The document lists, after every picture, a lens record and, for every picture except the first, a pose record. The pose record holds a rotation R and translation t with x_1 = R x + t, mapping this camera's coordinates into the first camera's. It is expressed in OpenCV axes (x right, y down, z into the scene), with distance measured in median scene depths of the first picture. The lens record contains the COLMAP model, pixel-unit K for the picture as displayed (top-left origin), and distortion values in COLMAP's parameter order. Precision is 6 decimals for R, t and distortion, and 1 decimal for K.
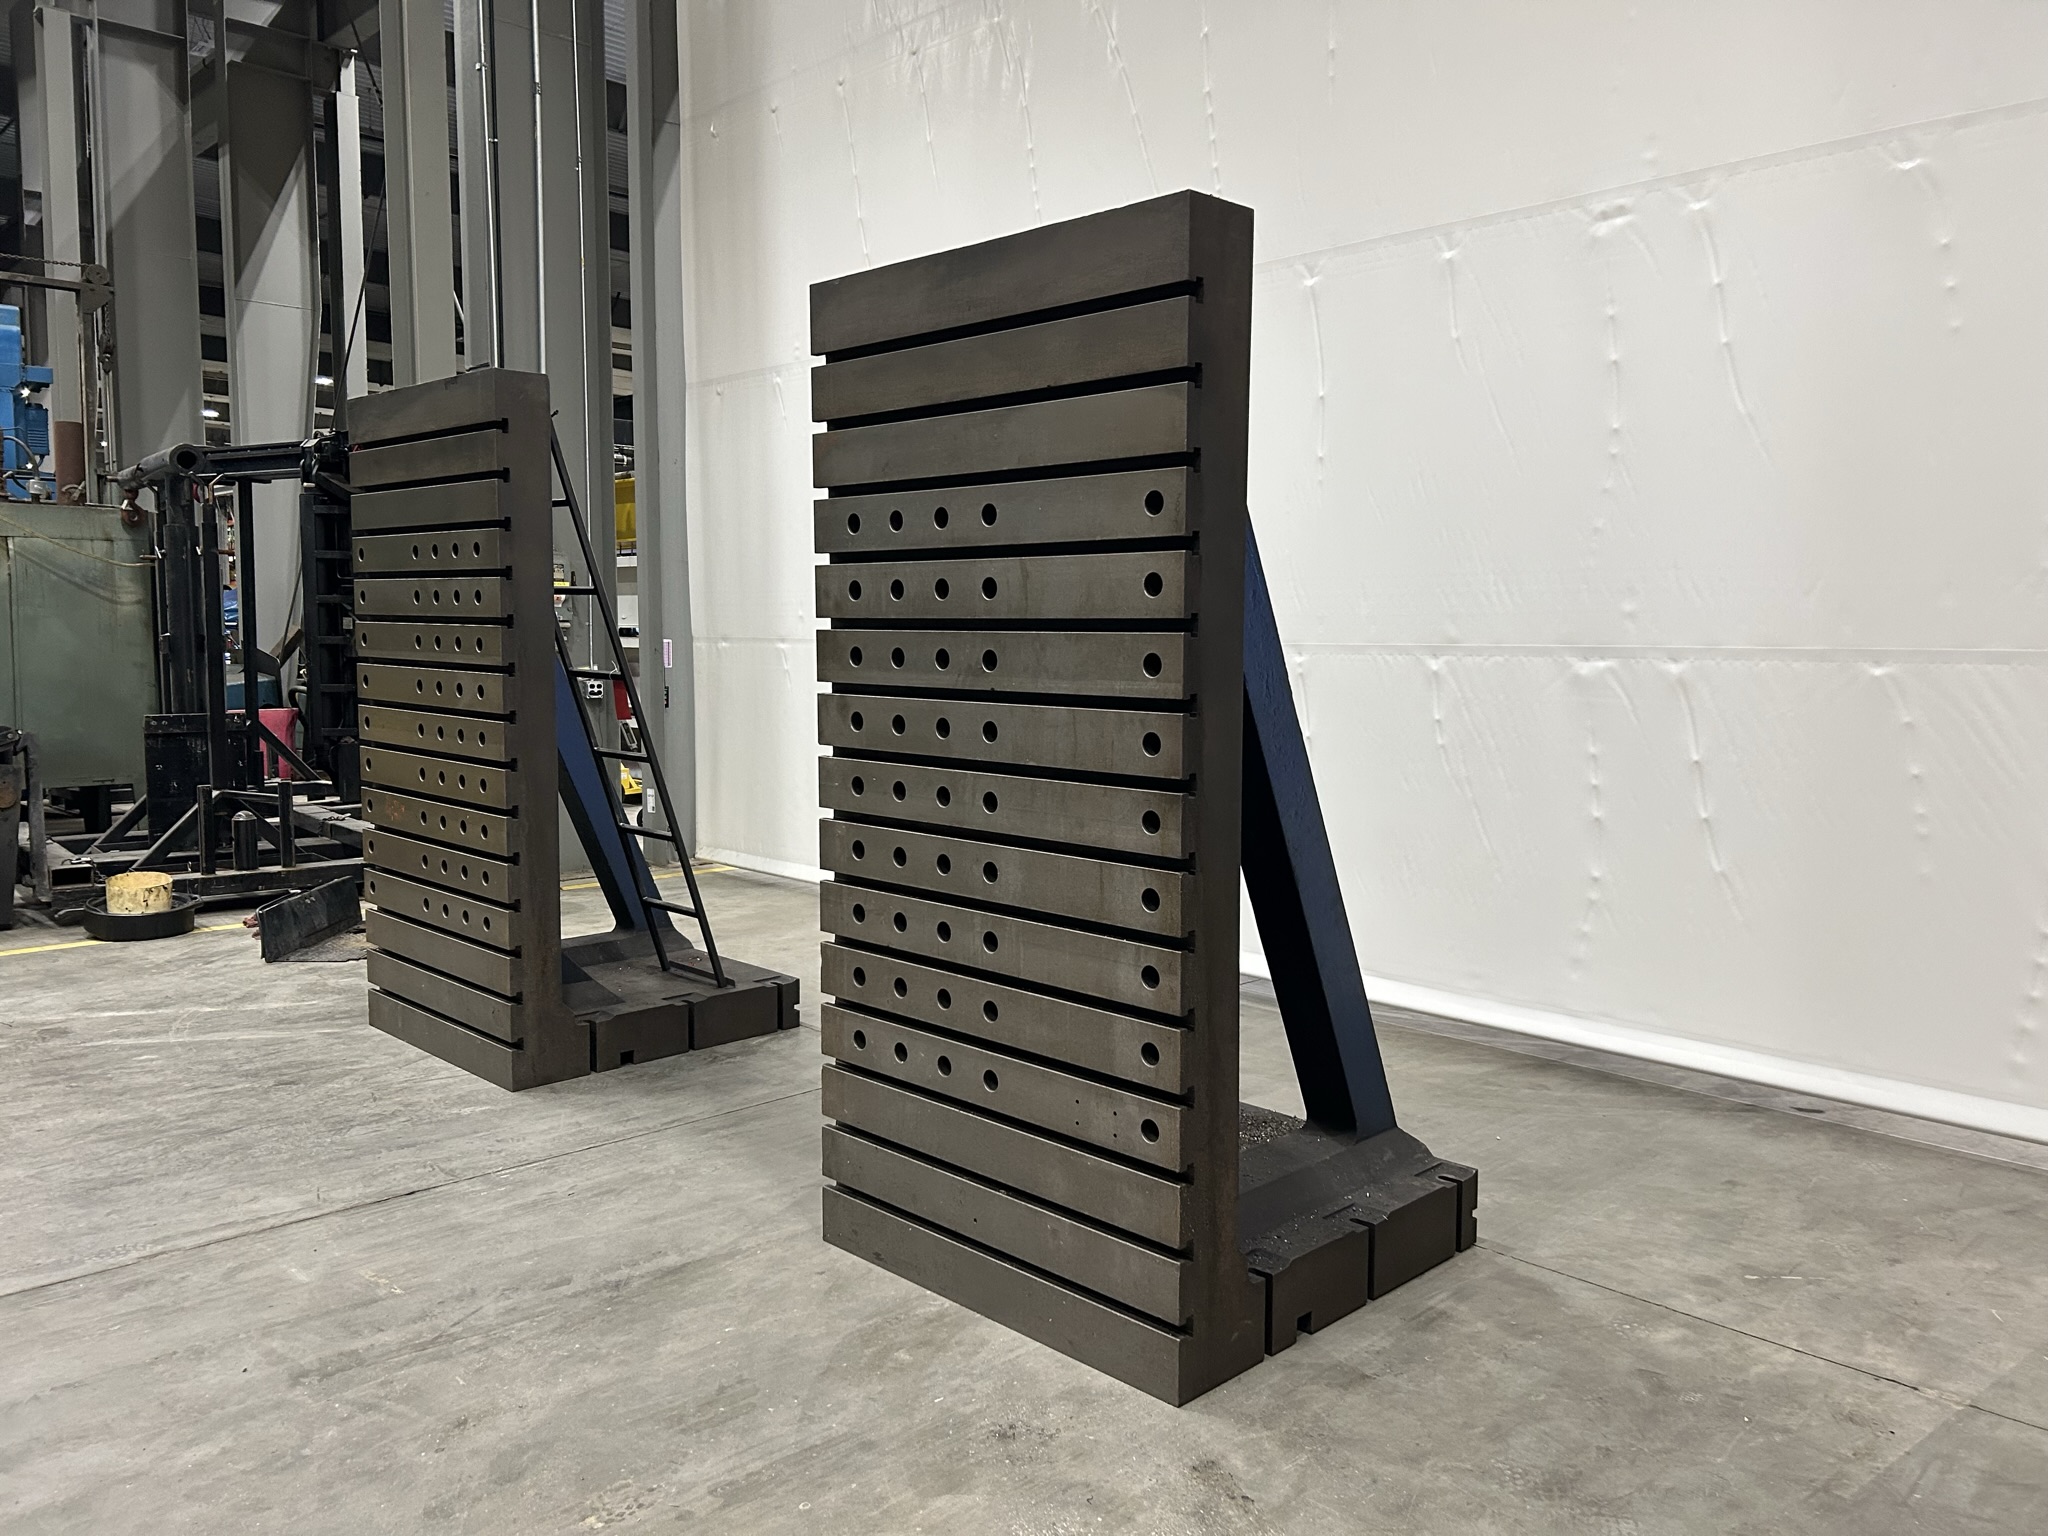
lens RADIAL K [[1537.7, 0, 1036.0], [0, 1537.7, 776.3], [0, 0, 1]] dist [0.051047, -0.053934]
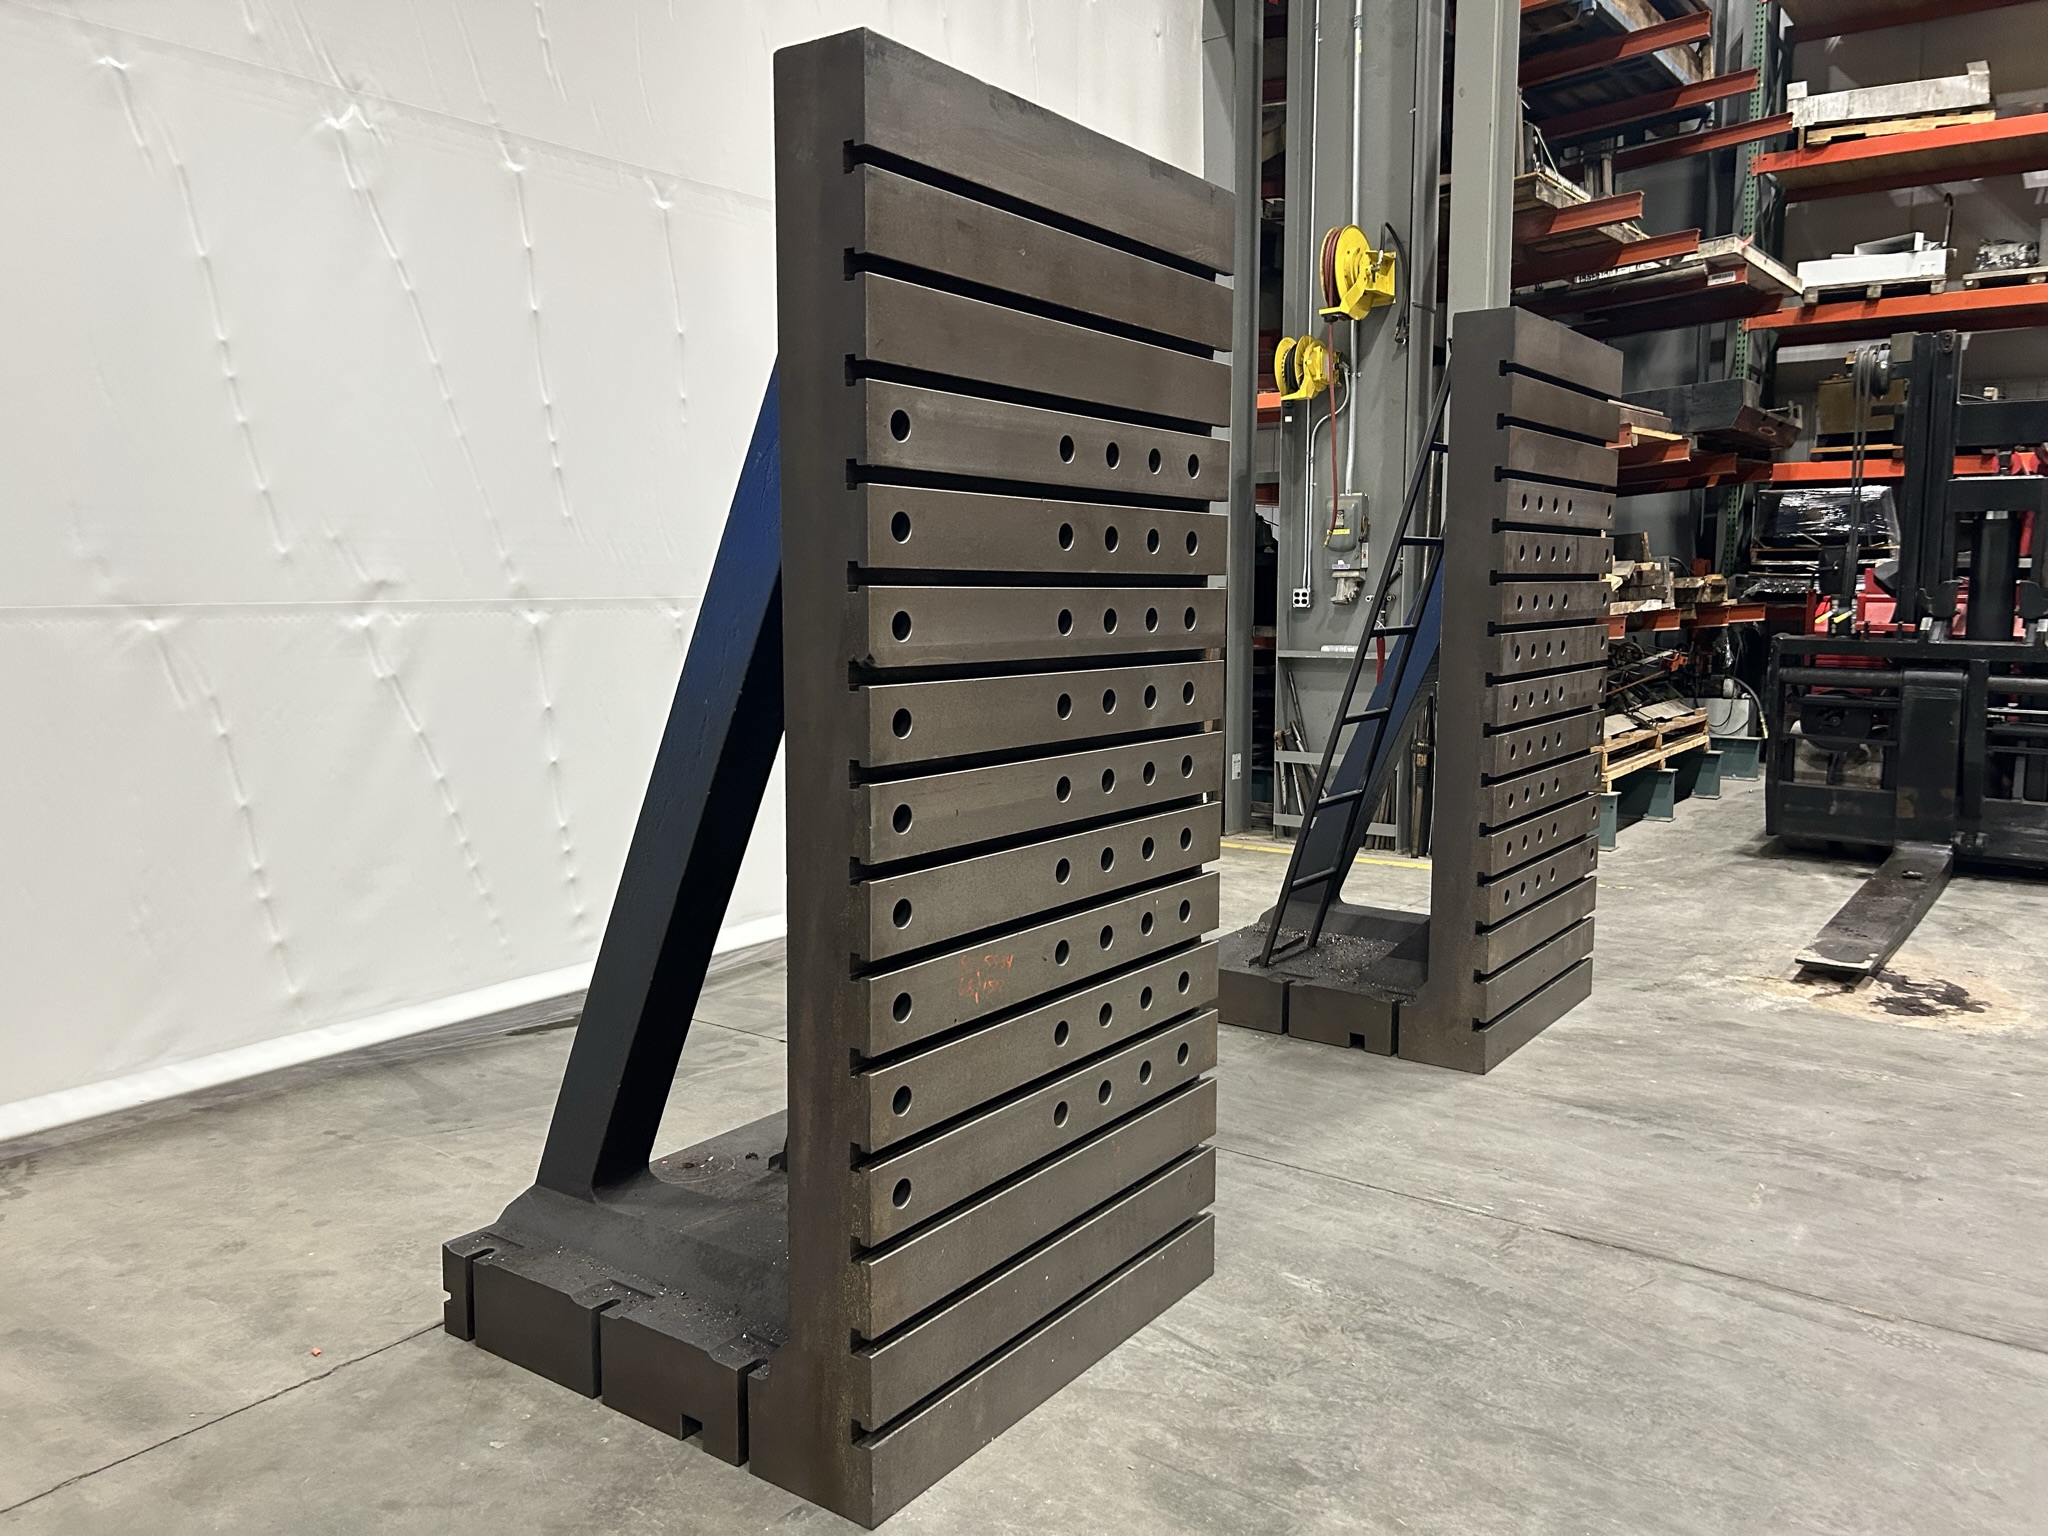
lens RADIAL K [[1537.7, 0, 1039.5], [0, 1537.7, 760.7], [0, 0, 1]] dist [0.051047, -0.053934]
pose [[-0.173172, -0.121835, 0.977327, -1.163570], [0.095862, 0.985523, 0.139842, -0.145646], [-0.980215, 0.117905, -0.158986, 1.400363]]
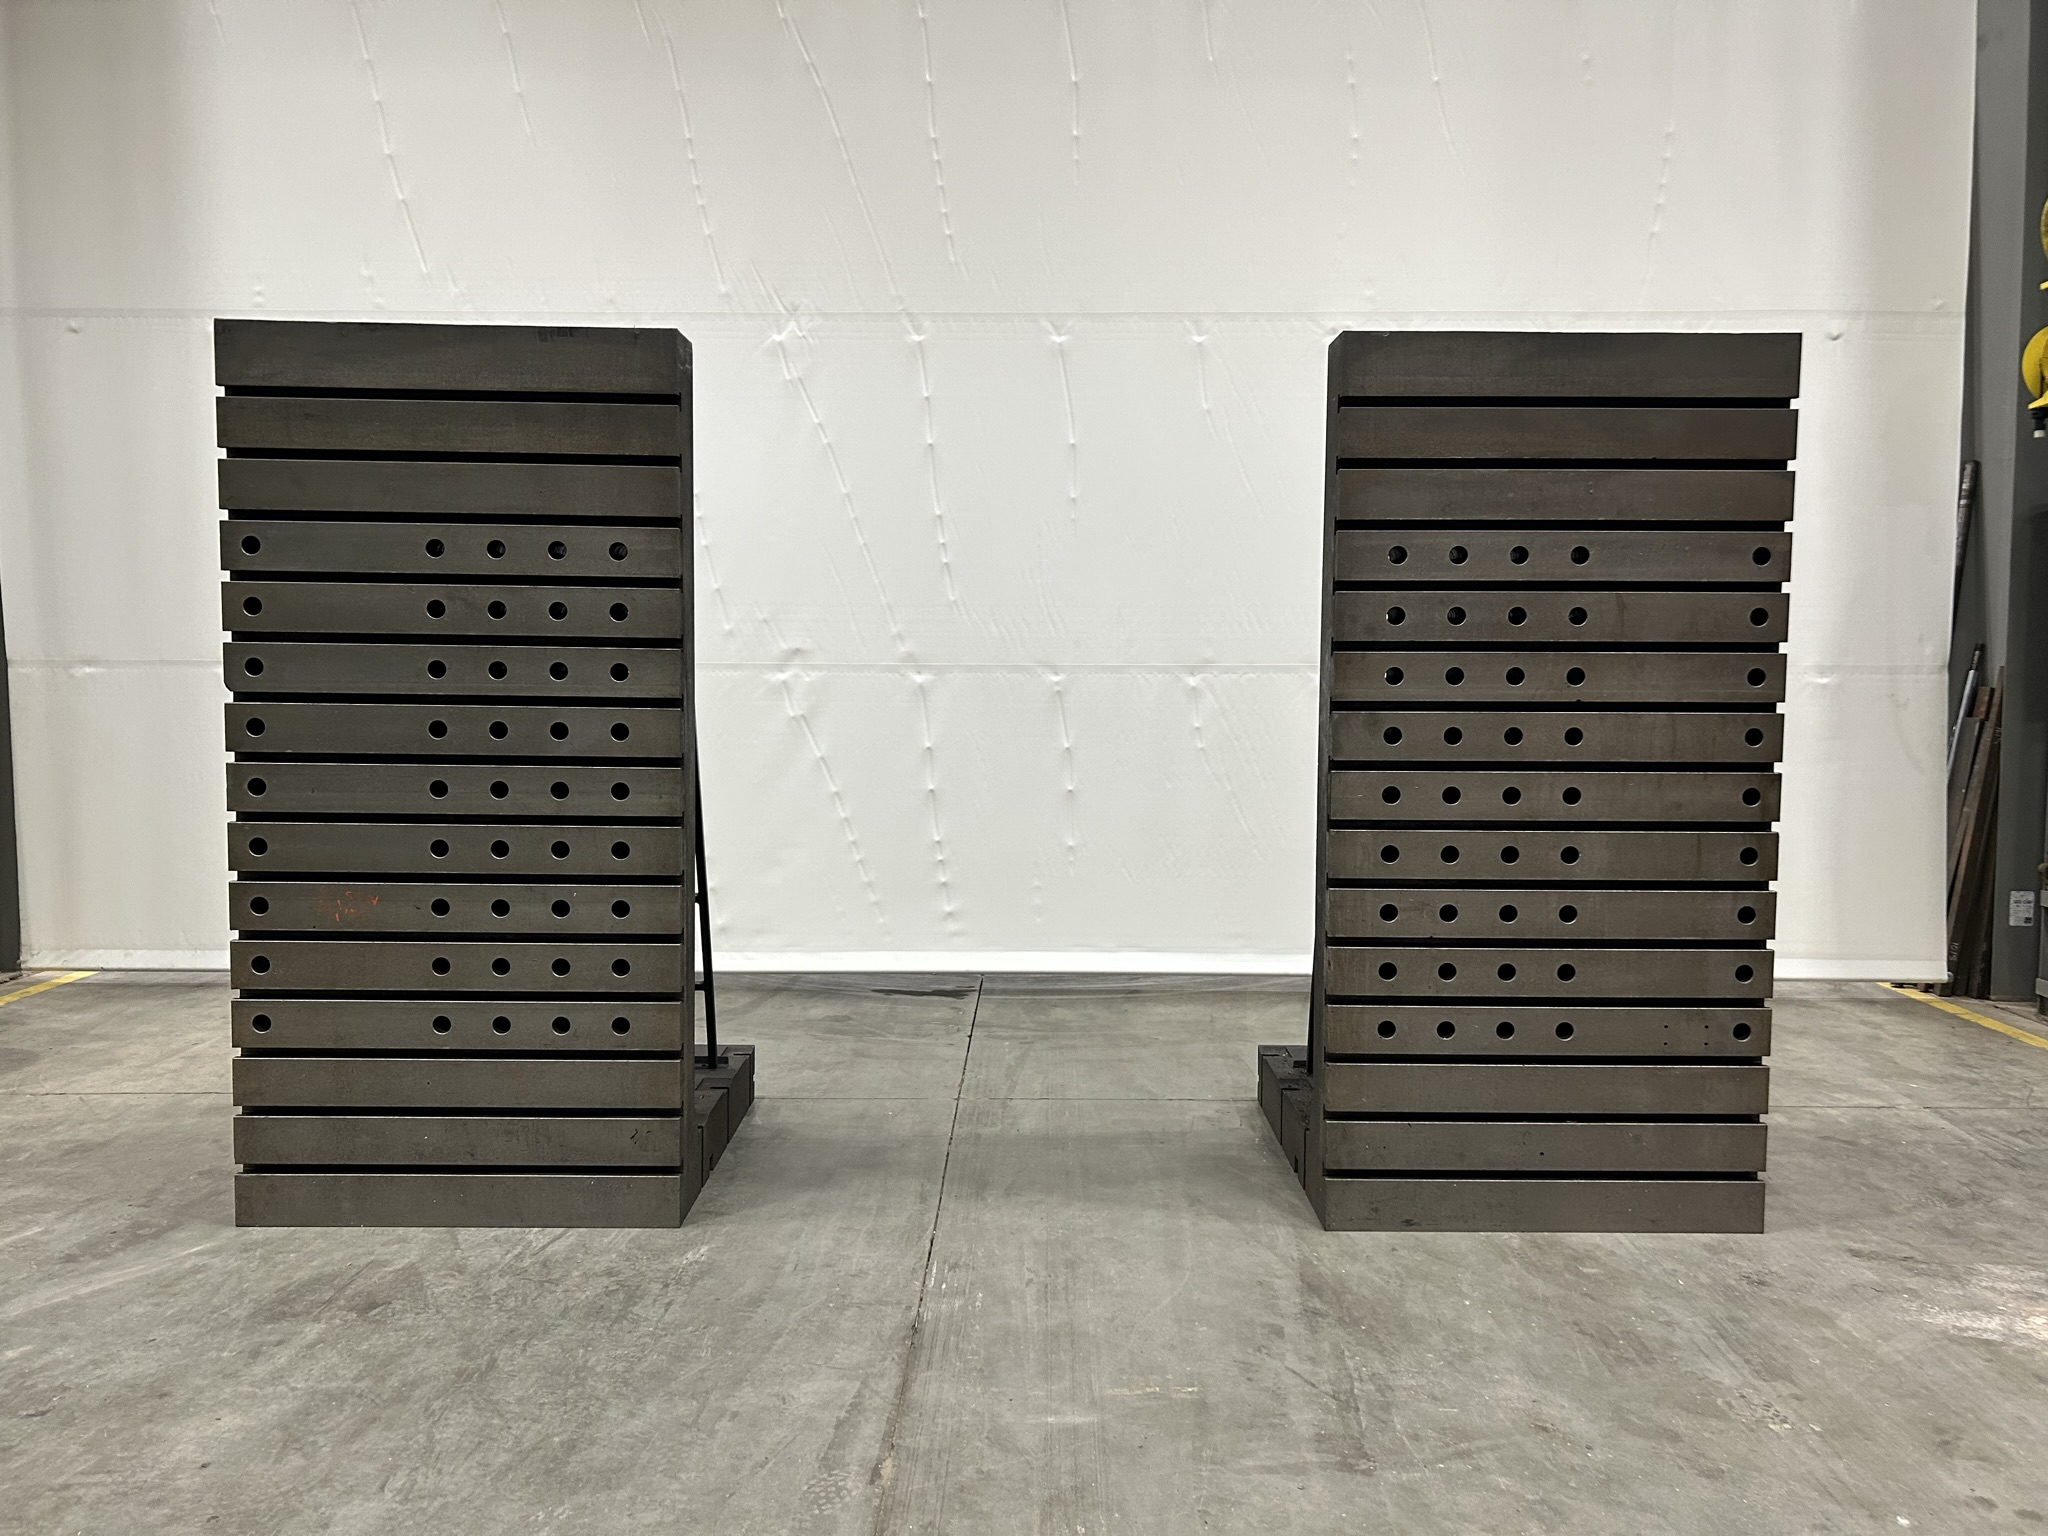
lens RADIAL K [[1537.7, 0, 1037.2], [0, 1537.7, 774.3], [0, 0, 1]] dist [0.051047, -0.053934]
pose [[0.698361, -0.058240, 0.713373, -0.929276], [0.068593, 0.997542, 0.014290, -0.035858], [-0.712452, 0.038953, 0.700639, 0.358676]]
